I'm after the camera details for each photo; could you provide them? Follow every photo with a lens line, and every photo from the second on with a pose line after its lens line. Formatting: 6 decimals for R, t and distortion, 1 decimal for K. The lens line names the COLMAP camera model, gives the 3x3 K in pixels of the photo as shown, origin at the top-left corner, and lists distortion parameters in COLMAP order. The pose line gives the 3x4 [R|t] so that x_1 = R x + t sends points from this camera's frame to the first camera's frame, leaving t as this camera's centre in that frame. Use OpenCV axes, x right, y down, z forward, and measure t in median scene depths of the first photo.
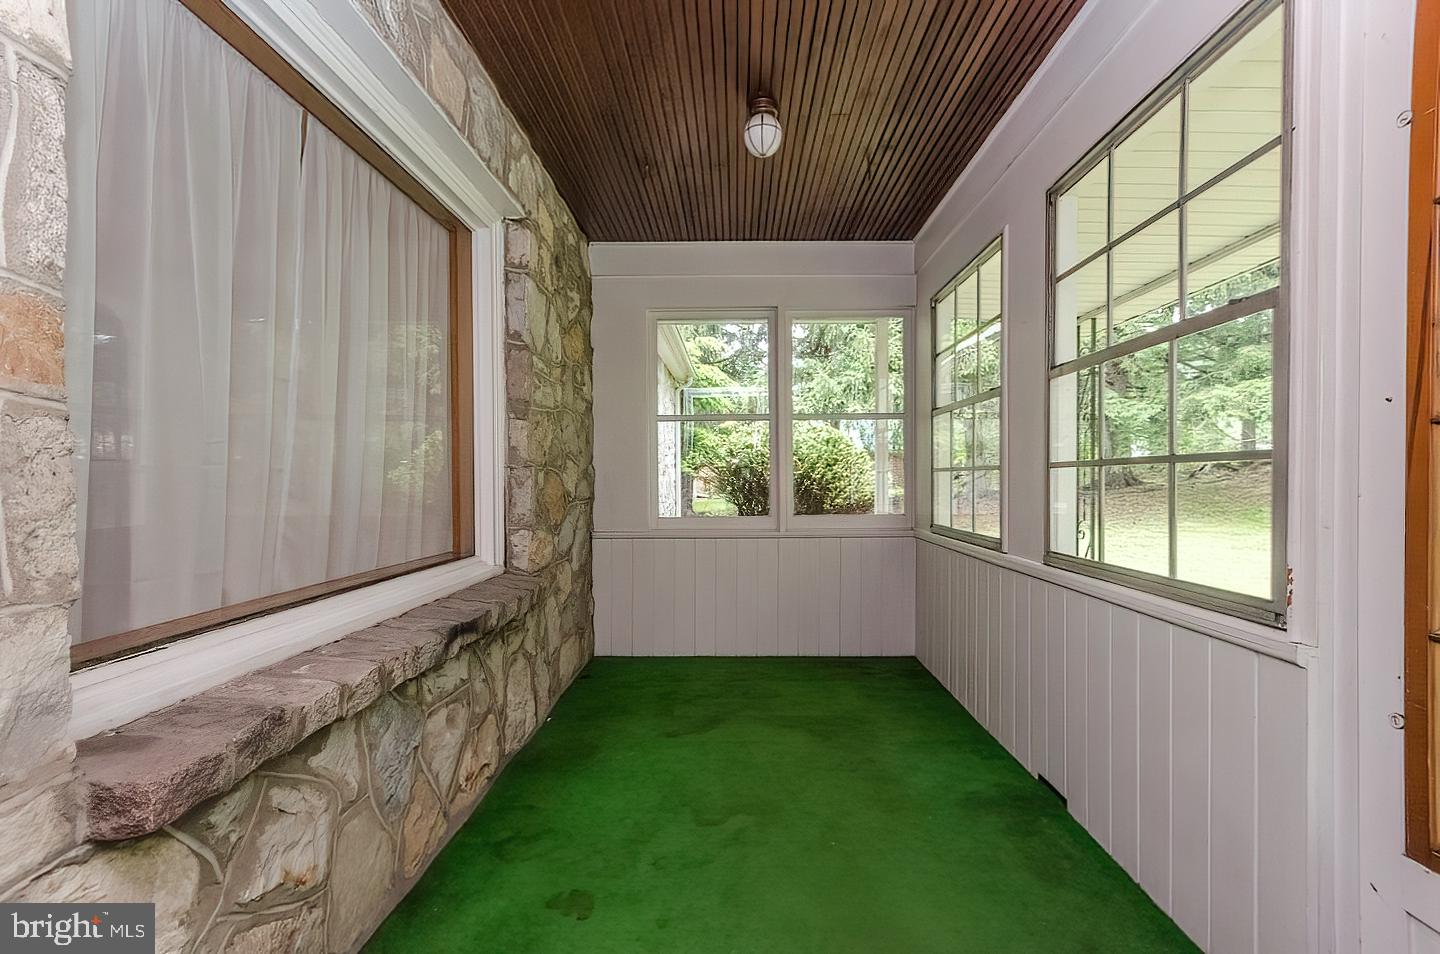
lens RADIAL K [[638.9, 0, 732.5], [0, 638.9, 480.4], [0, 0, 1]] dist [0.014982, -0.004907]
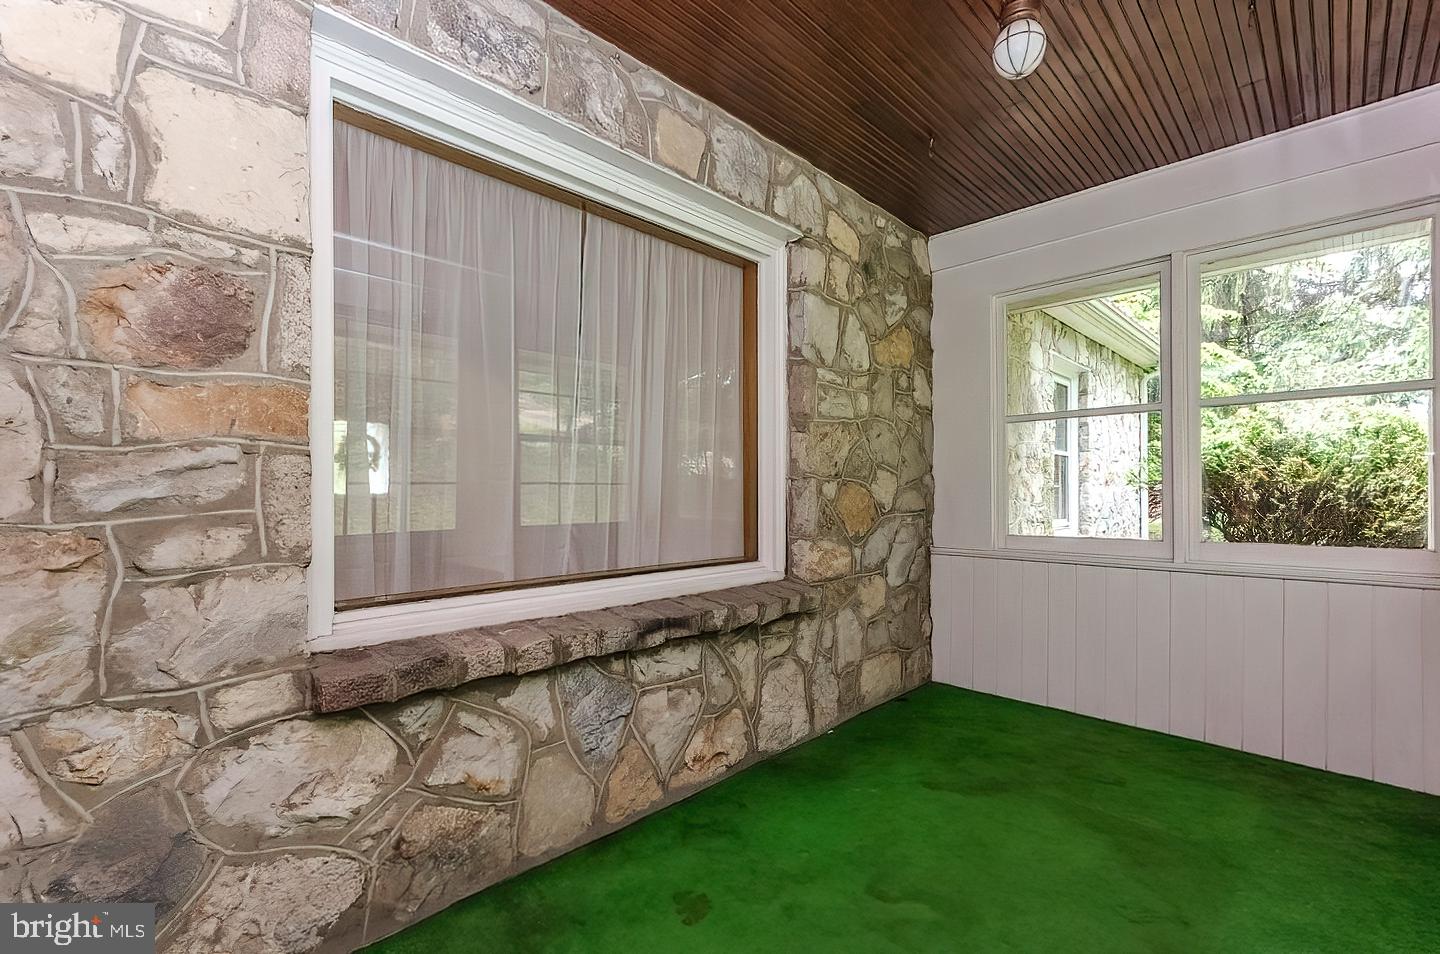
lens RADIAL K [[634.1, 0, 721.6], [0, 634.1, 484.2], [0, 0, 1]] dist [0.000295, 0.000457]
pose [[0.719311, -0.004910, -0.694671, 0.298635], [-0.002108, 0.999955, -0.009251, -0.001924], [0.694685, 0.008119, 0.719268, 0.184242]]
